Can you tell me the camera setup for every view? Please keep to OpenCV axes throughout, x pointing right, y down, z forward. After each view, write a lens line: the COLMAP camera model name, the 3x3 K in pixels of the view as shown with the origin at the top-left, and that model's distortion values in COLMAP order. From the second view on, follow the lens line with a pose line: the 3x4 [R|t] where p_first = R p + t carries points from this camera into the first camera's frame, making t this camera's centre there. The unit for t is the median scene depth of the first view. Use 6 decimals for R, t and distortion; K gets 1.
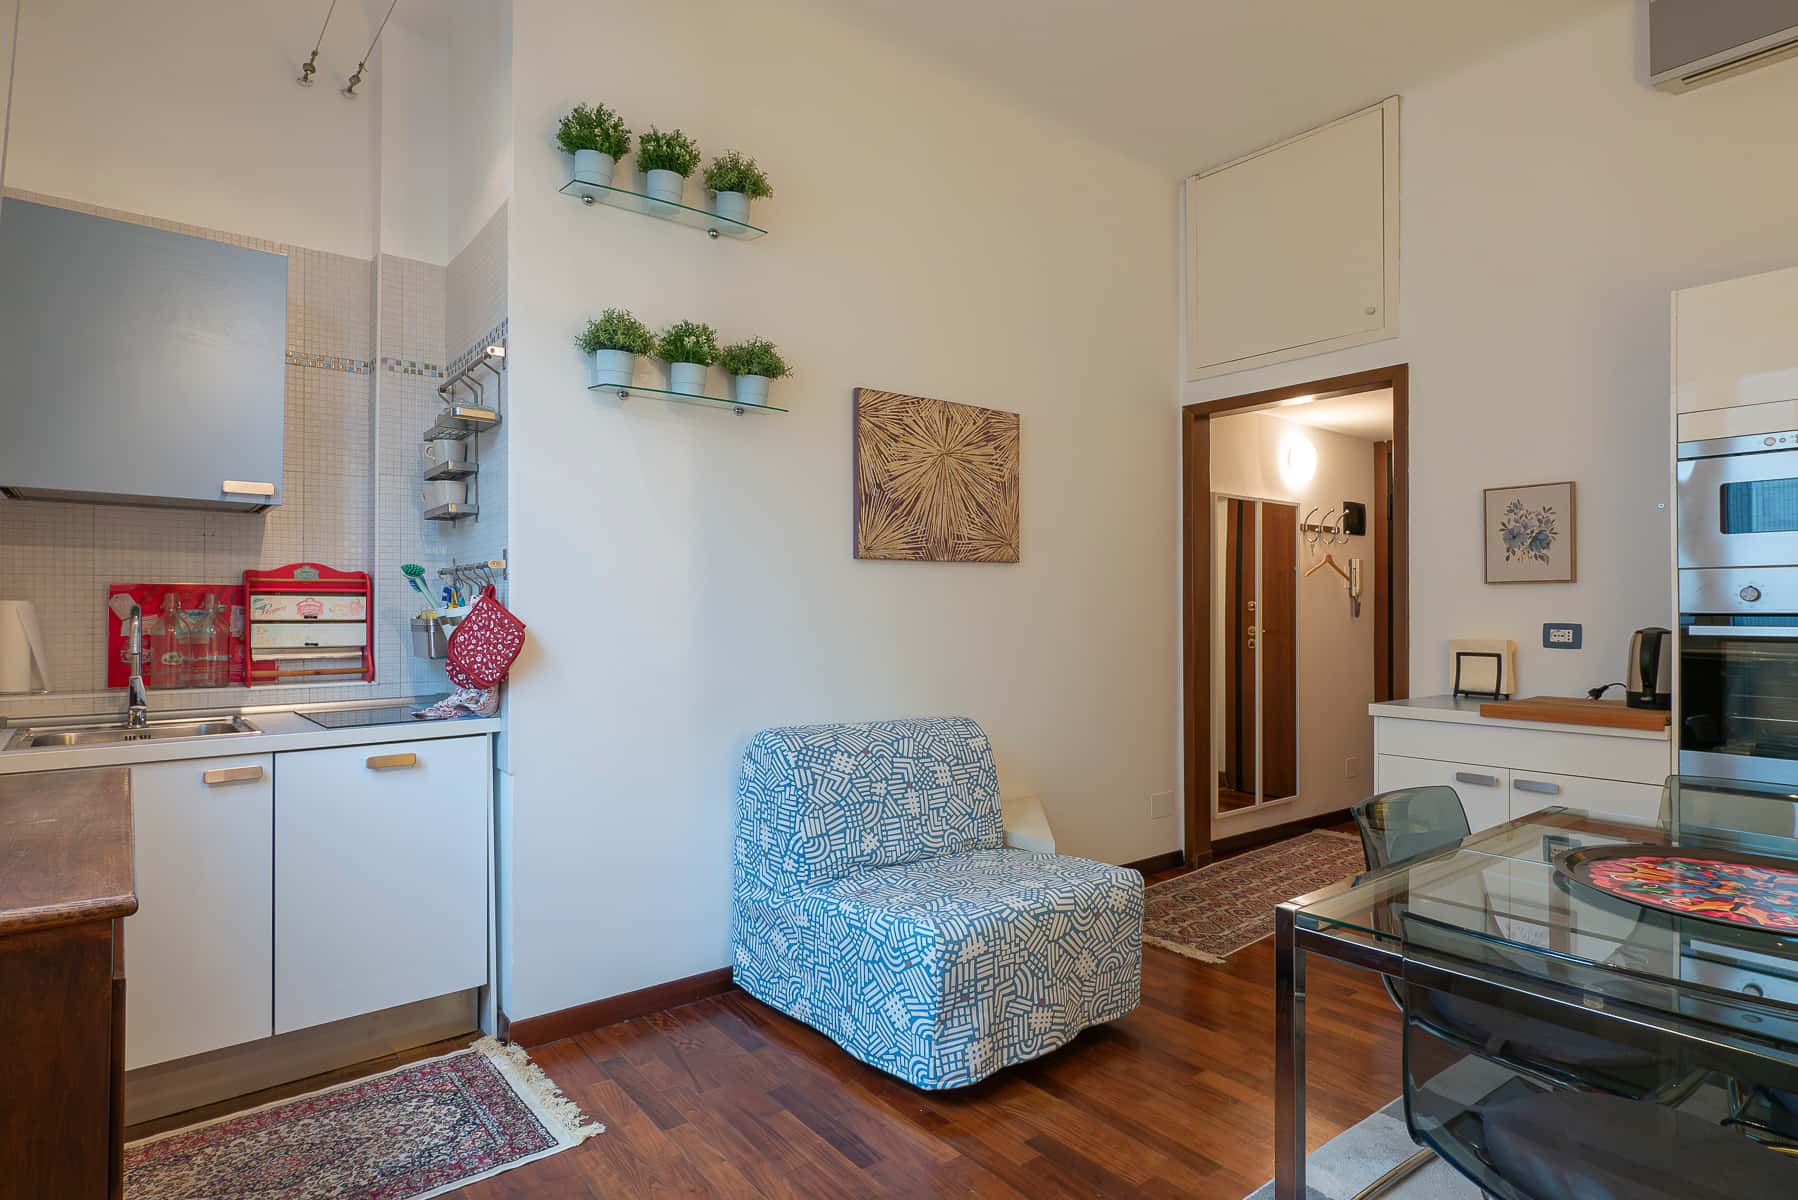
lens RADIAL K [[959.9, 0, 916.1], [0, 959.9, 604.8], [0, 0, 1]] dist [0.005678, 0.001676]
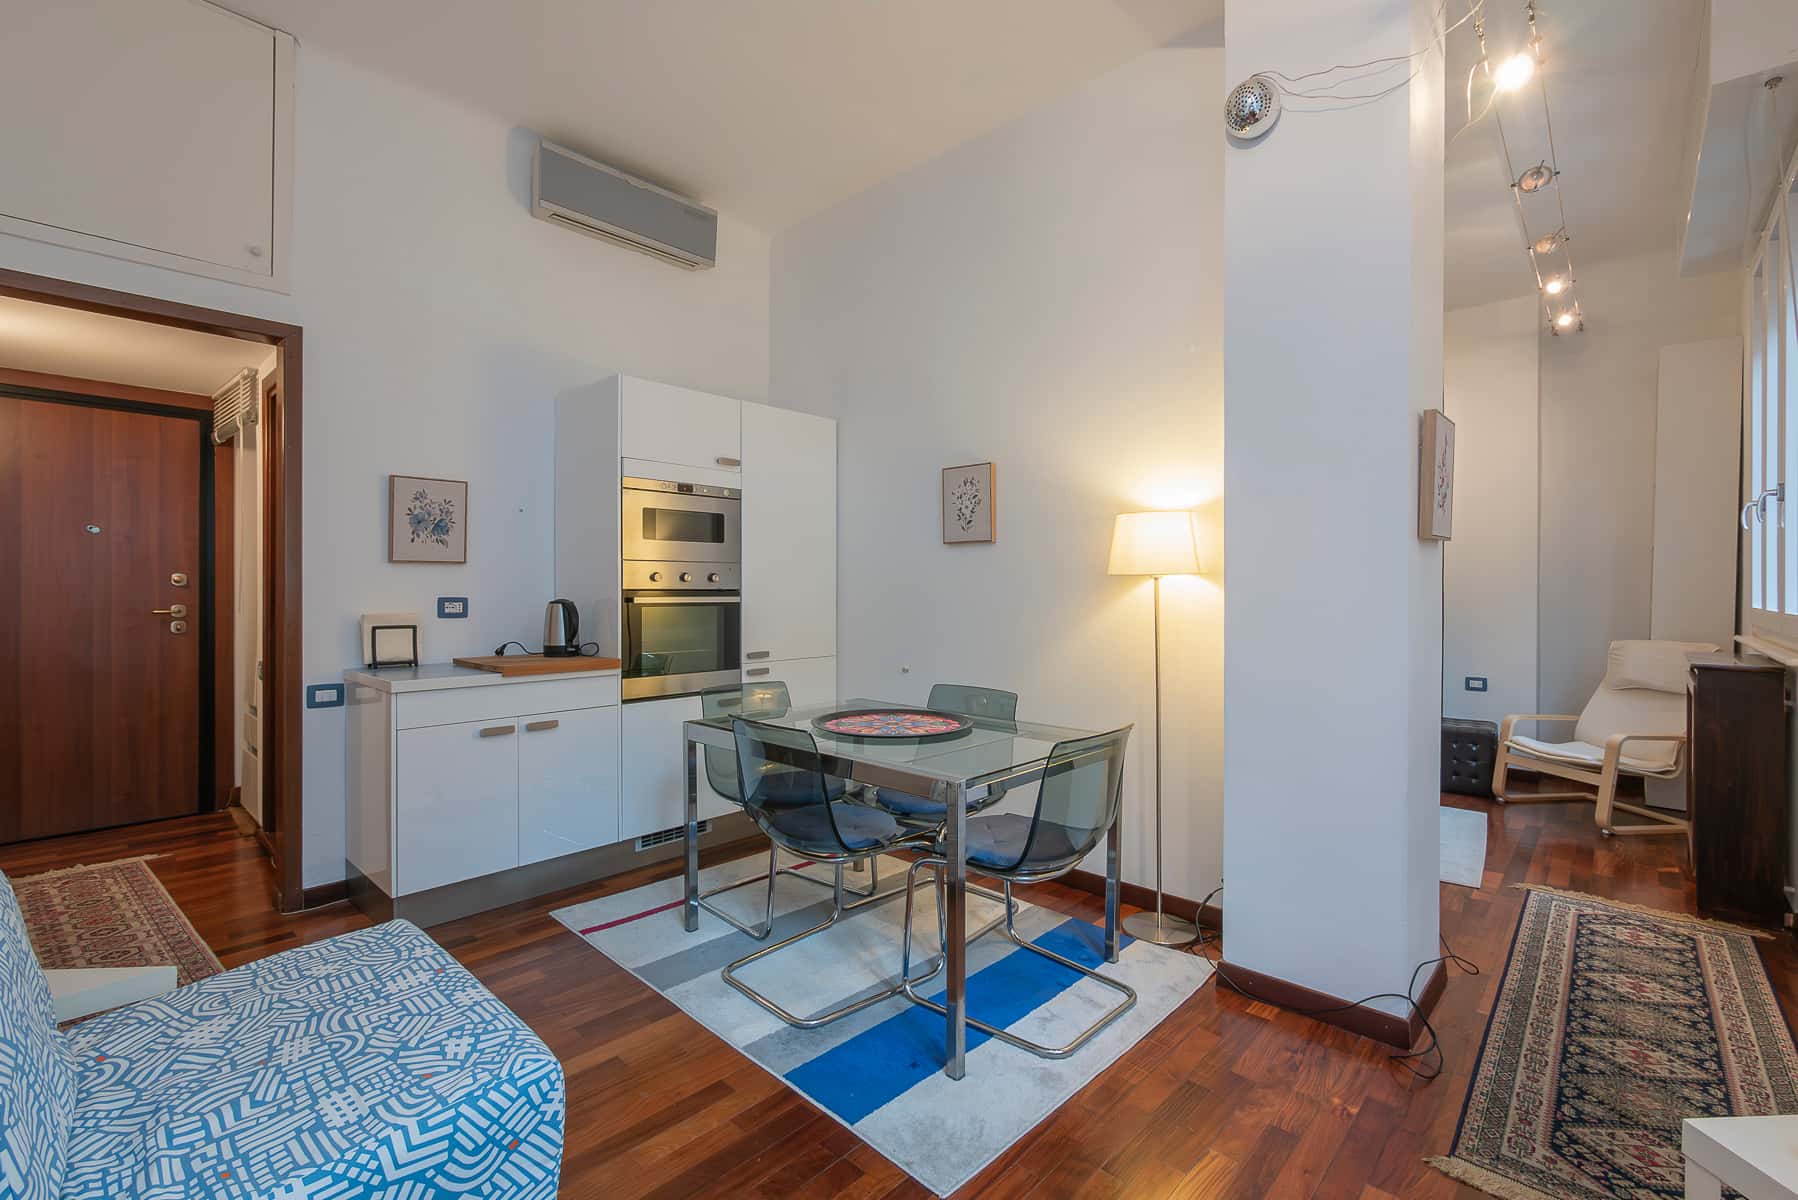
lens RADIAL K [[799.0, 0, 889.0], [0, 799.0, 590.3], [0, 0, 1]] dist [-0.010067, 0.000674]
pose [[-0.115895, -0.007684, 0.993232, -0.437743], [-0.008775, 0.999939, 0.006712, -0.001481], [-0.993223, -0.007937, -0.115955, 0.638868]]
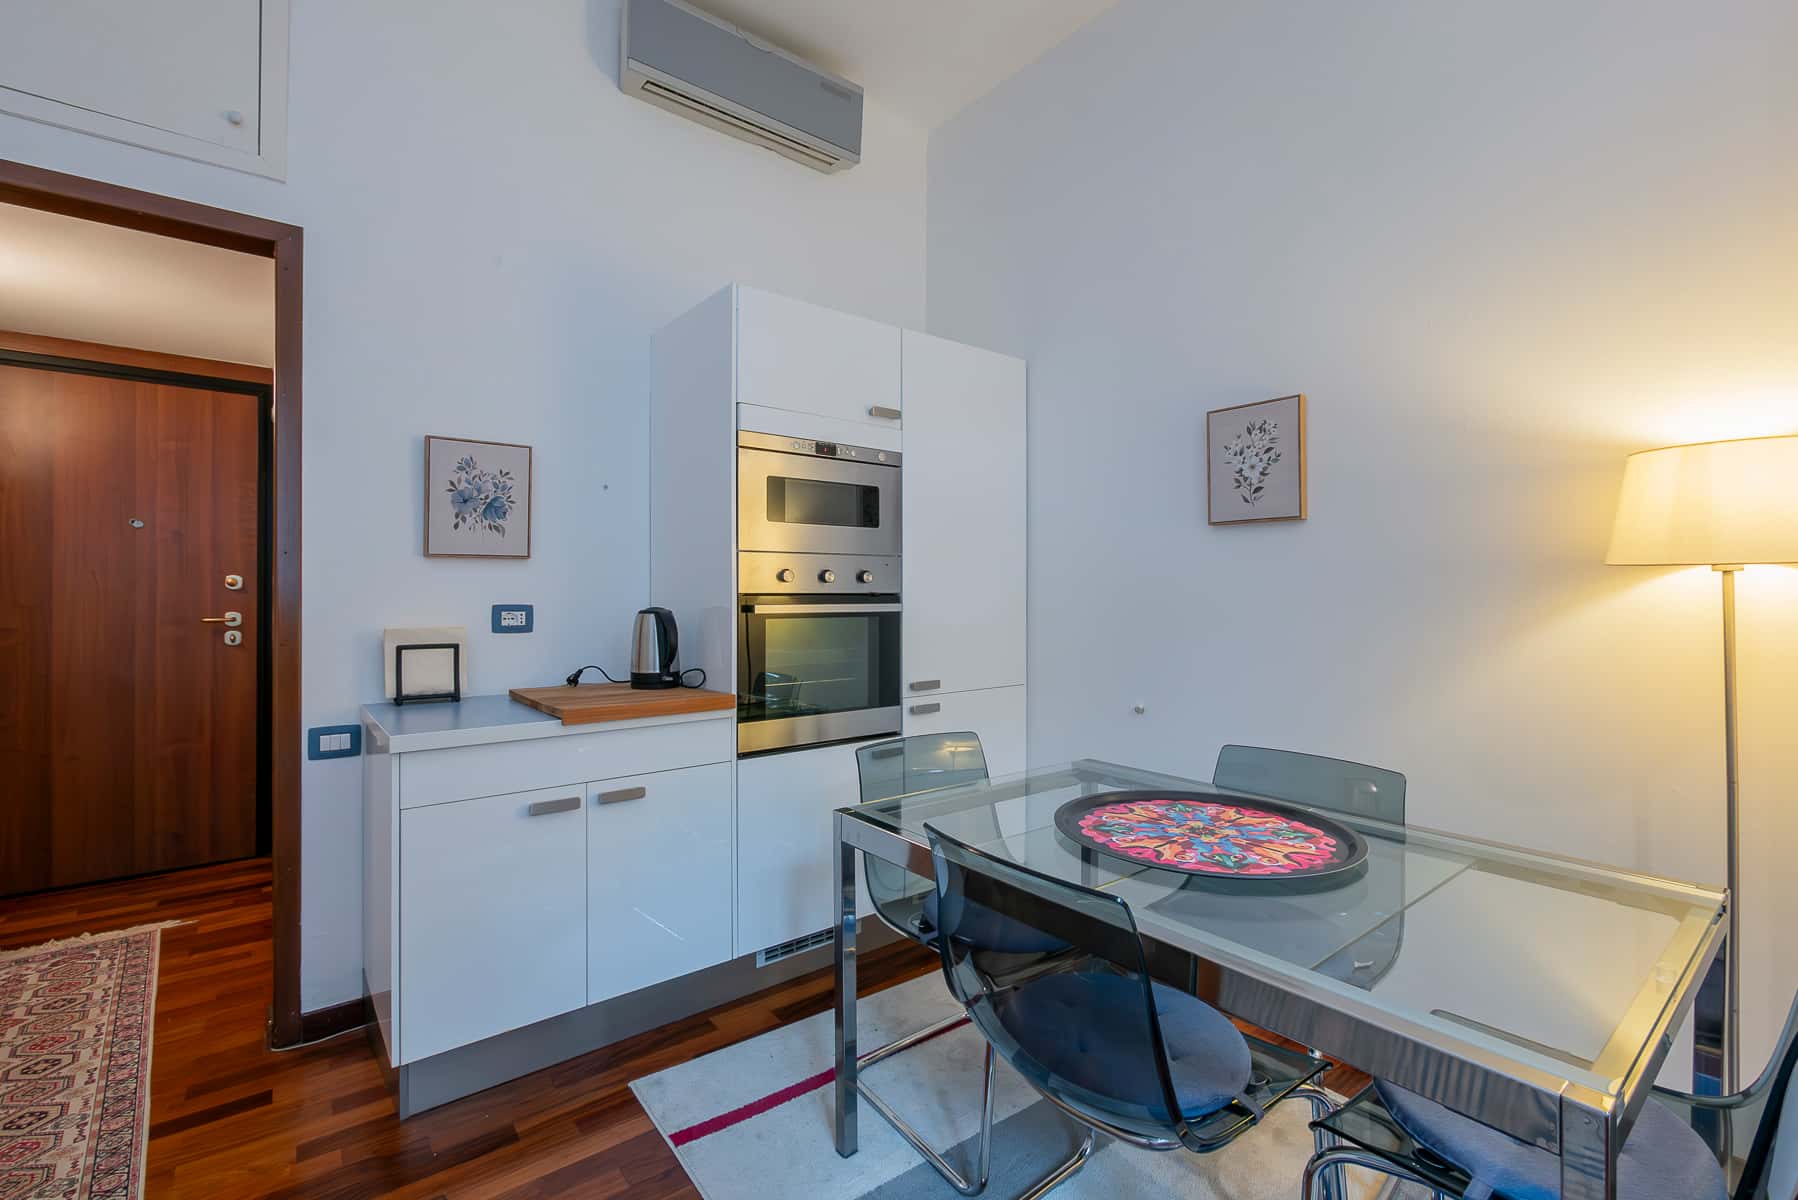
lens RADIAL K [[773.4, 0, 892.4], [0, 773.4, 595.4], [0, 0, 1]] dist [-0.001165, -0.000106]
pose [[0.010238, -0.007242, 0.999921, -0.040234], [-0.008488, 0.999937, 0.007329, 0.002969], [-0.999912, -0.008563, 0.010176, 0.721498]]
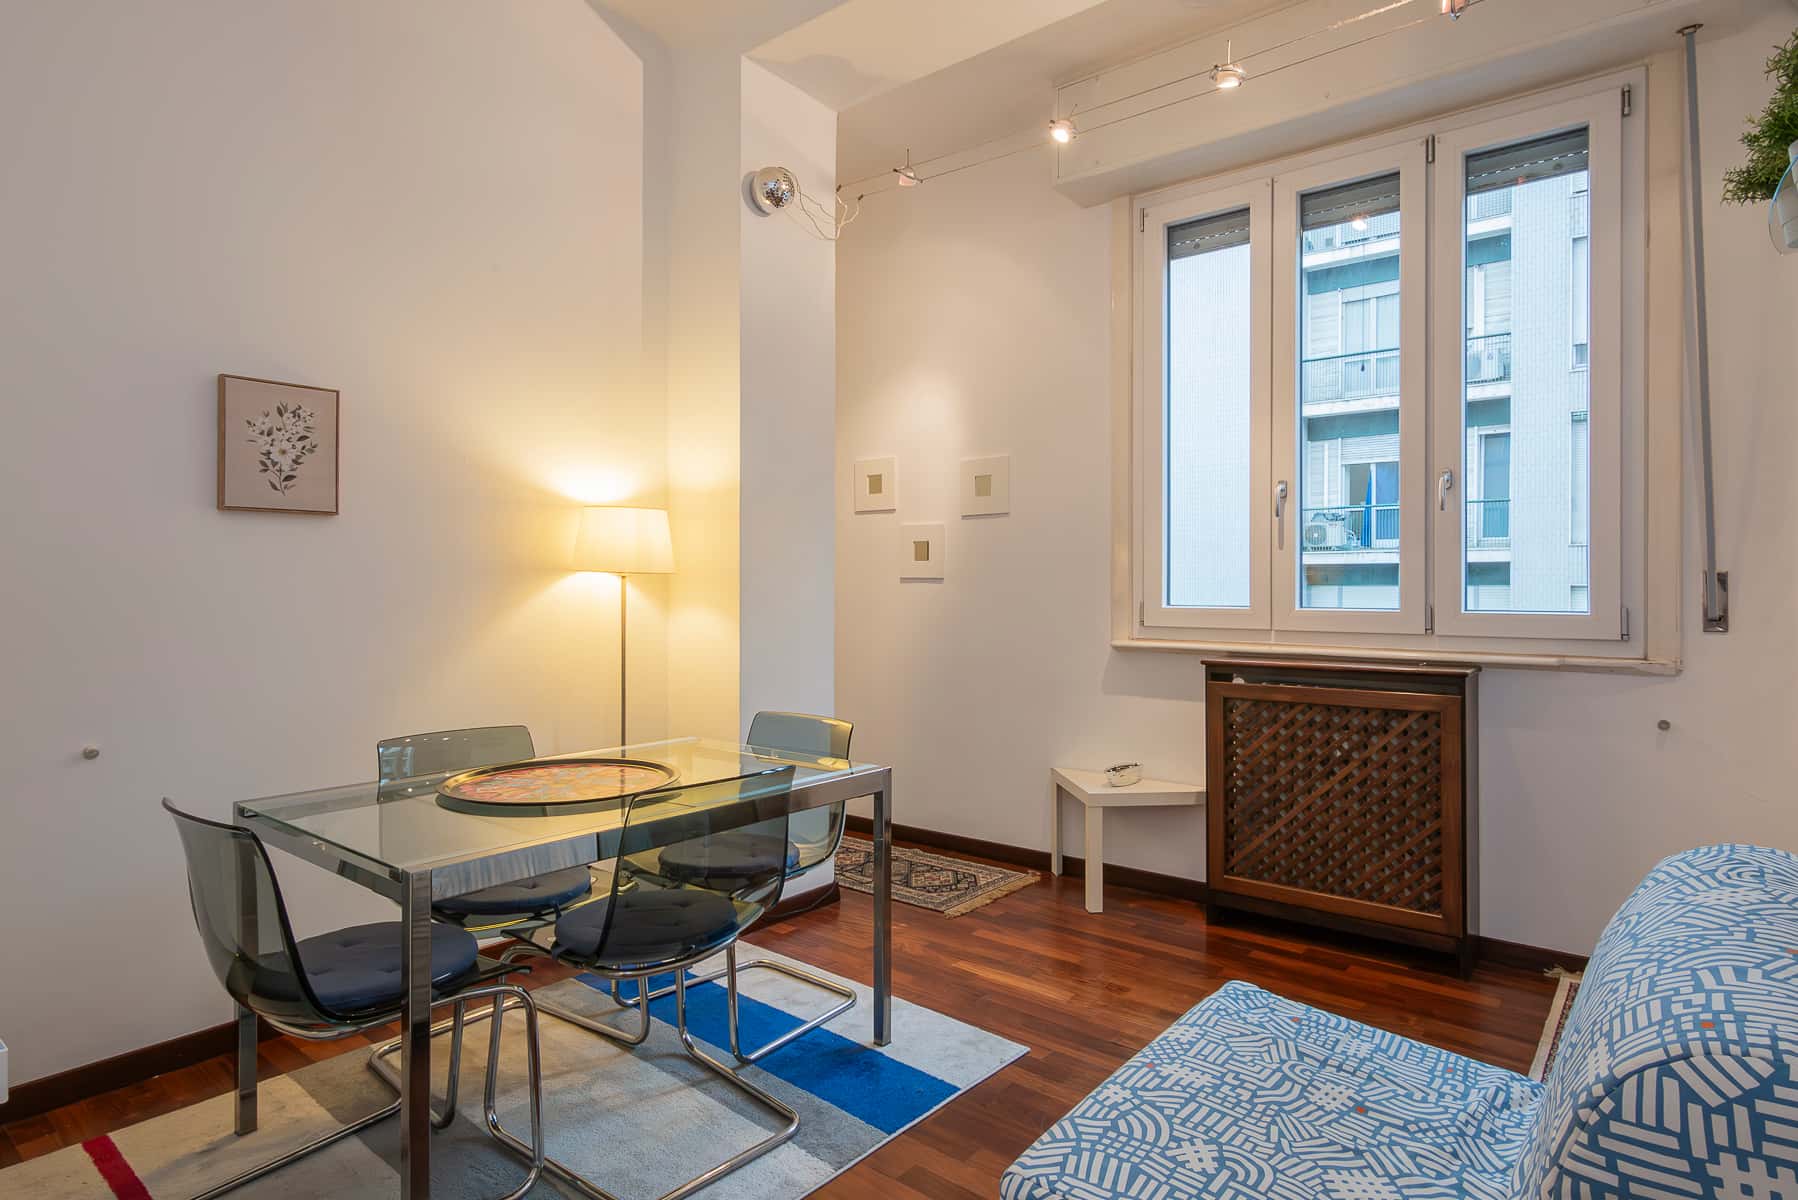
lens RADIAL K [[962.5, 0, 896.4], [0, 962.5, 589.5], [0, 0, 1]] dist [0.002575, -0.000614]
pose [[-0.978588, -0.002067, -0.205819, 0.359984], [-0.001735, 0.999997, -0.001795, 0.002972], [0.205822, -0.001399, -0.978588, 1.330342]]
